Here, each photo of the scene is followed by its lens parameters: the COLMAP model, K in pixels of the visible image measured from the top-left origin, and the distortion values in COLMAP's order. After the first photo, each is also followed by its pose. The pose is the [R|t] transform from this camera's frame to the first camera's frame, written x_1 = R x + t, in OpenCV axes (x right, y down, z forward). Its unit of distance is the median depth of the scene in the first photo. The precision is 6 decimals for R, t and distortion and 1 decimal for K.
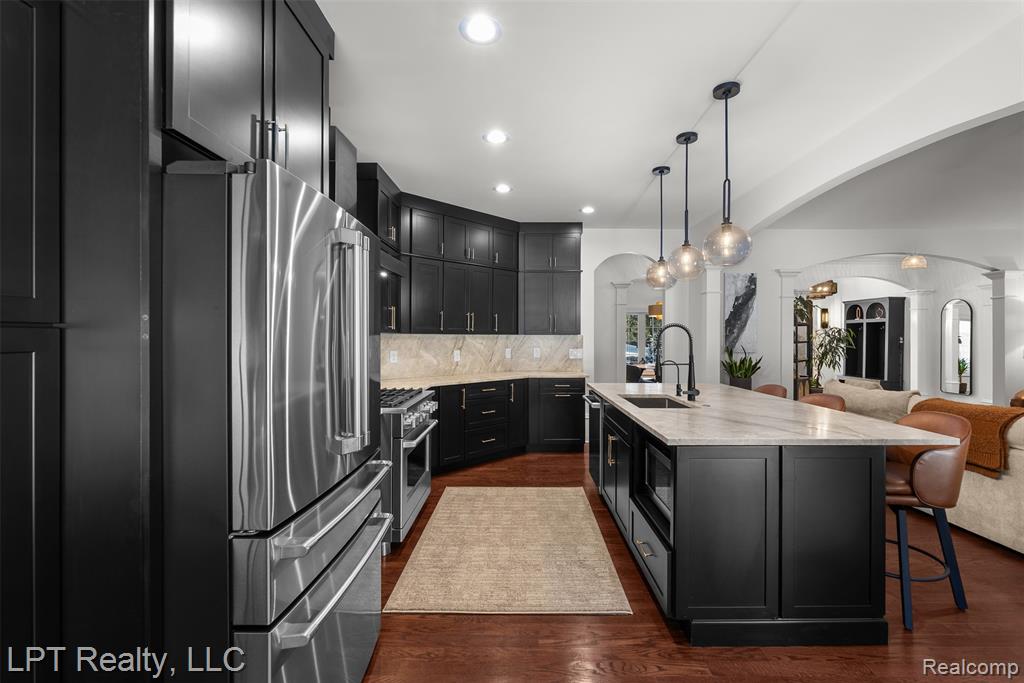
lens RADIAL K [[457.5, 0, 526.8], [0, 457.5, 335.5], [0, 0, 1]] dist [-0.000336, -0.000839]
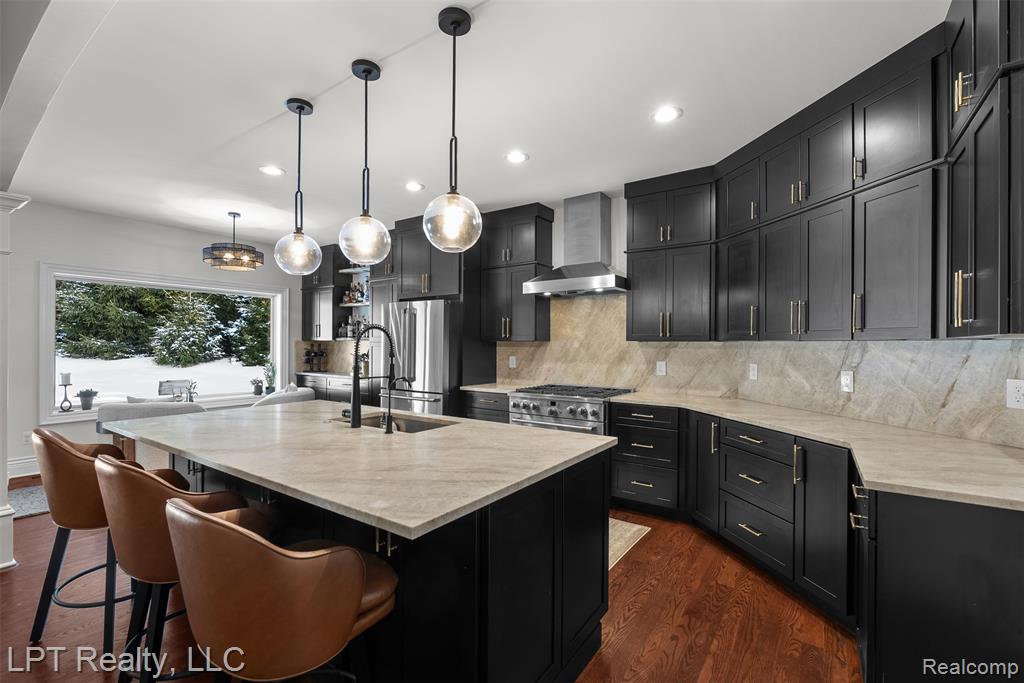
lens RADIAL K [[457.5, 0, 516.6], [0, 457.5, 344.8], [0, 0, 1]] dist [-0.000336, -0.000839]
pose [[-0.584461, -0.006529, -0.811395, 0.507932], [-0.004742, 0.999978, -0.004631, 0.006859], [0.811408, 0.001141, -0.584479, 1.034702]]
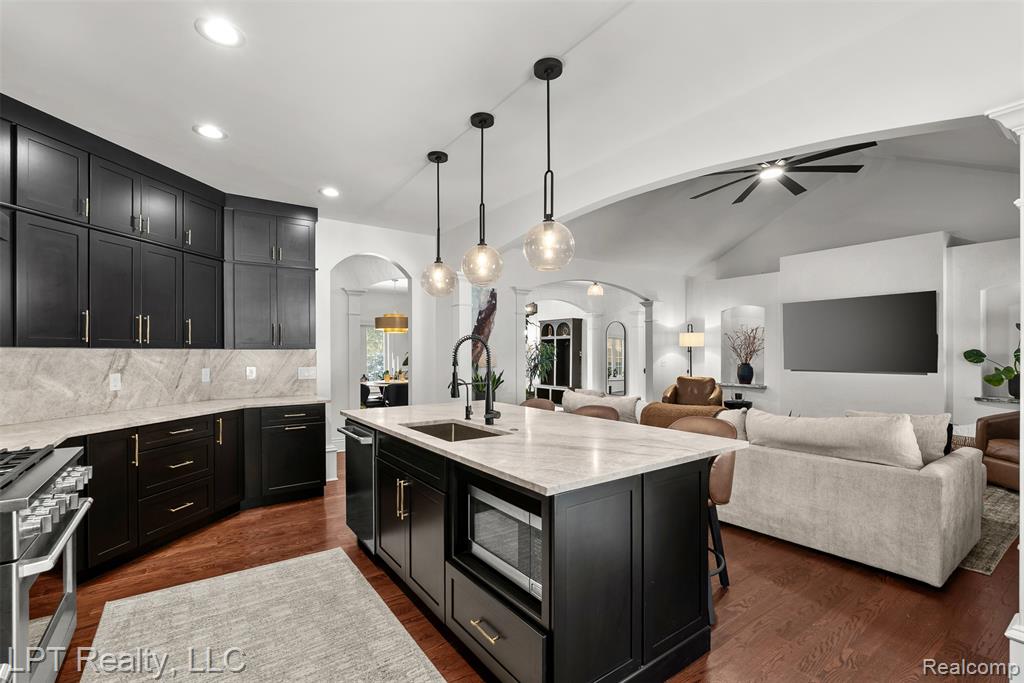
lens RADIAL K [[457.5, 0, 511.6], [0, 457.5, 352.4], [0, 0, 1]] dist [-0.000336, -0.000839]
pose [[0.821156, -0.004507, 0.570686, -0.064109], [0.002007, 0.999985, 0.005009, 0.000920], [-0.570700, -0.002968, 0.821153, 0.166528]]
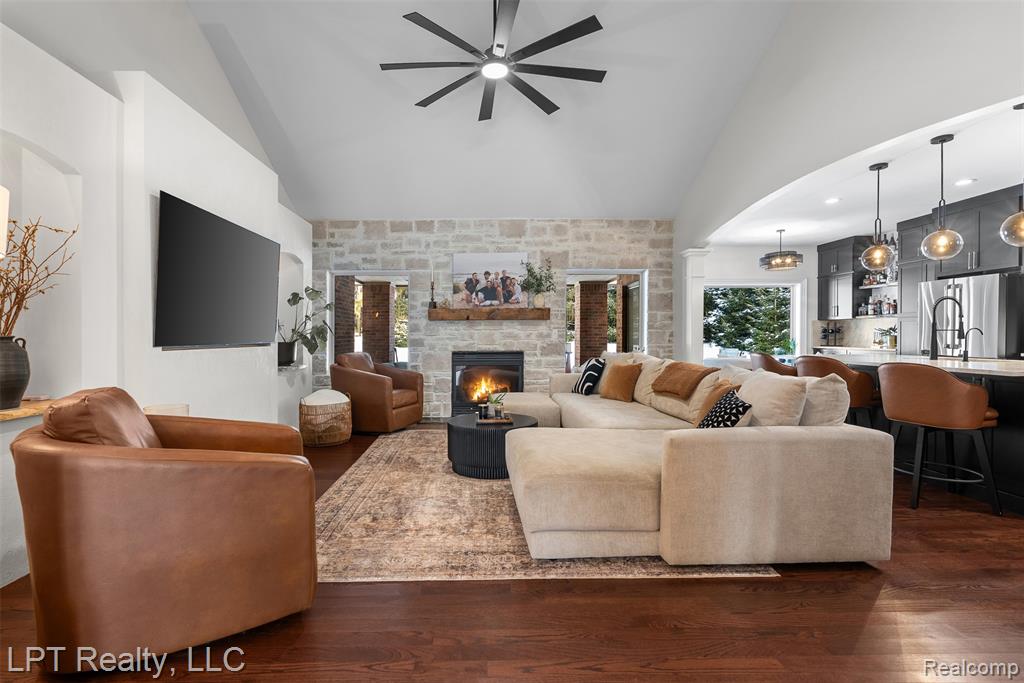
lens RADIAL K [[457.5, 0, 498.4], [0, 457.5, 337.2], [0, 0, 1]] dist [-0.000336, -0.000839]
pose [[-0.999981, 0.004760, -0.003838, 0.942427], [0.004758, 0.999989, 0.000548, 0.046645], [0.003840, 0.000530, -0.999992, 1.371062]]
